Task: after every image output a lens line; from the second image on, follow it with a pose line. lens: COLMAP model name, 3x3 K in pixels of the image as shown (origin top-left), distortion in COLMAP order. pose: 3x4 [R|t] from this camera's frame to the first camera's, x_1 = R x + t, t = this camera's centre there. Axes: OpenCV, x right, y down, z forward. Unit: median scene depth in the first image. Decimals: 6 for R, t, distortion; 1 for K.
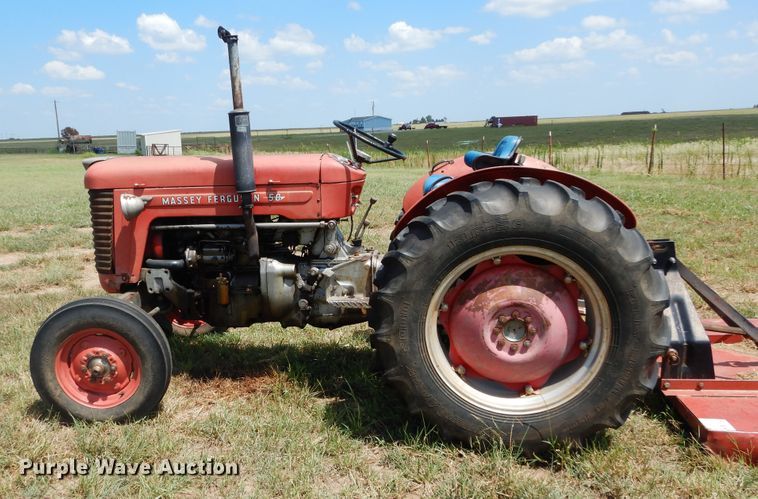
lens RADIAL K [[670.5, 0, 303.6], [0, 670.5, 274.9], [0, 0, 1]] dist [0.022292, 0.007165]
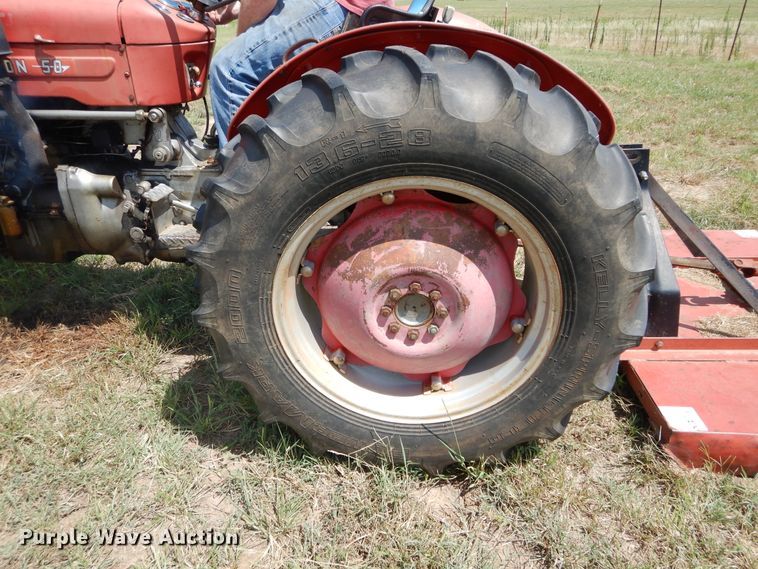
lens RADIAL K [[549.4, 0, 379.0], [0, 549.4, 284.5], [0, 0, 1]] dist [0.025708, -0.001388]
pose [[0.989788, -0.028929, 0.139582, 0.187543], [-0.008577, 0.965329, 0.260893, -0.064547], [-0.142290, -0.259426, 0.955223, 0.465463]]
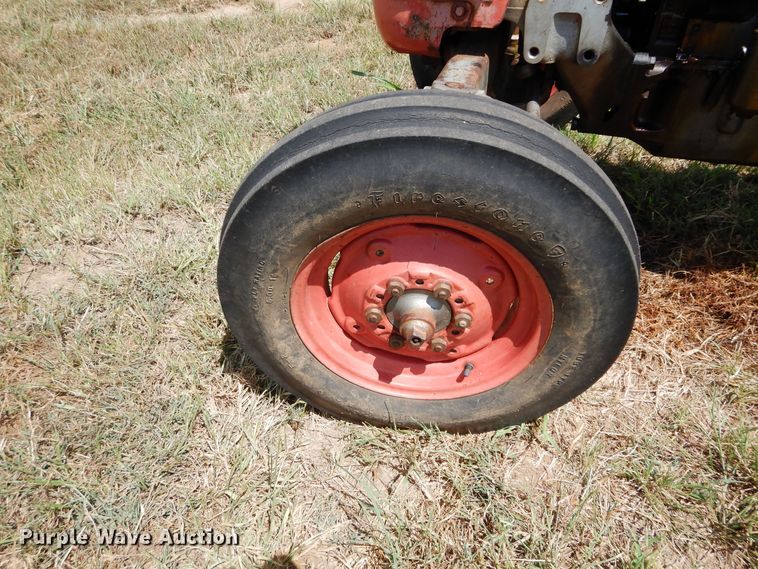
lens RADIAL K [[549.4, 0, 379.0], [0, 549.4, 284.5], [0, 0, 1]] dist [0.025708, -0.001388]
pose [[0.993091, 0.082945, -0.083007, -0.315332], [-0.033641, 0.878922, 0.475777, -0.006072], [0.112420, -0.469698, 0.875640, 0.796841]]
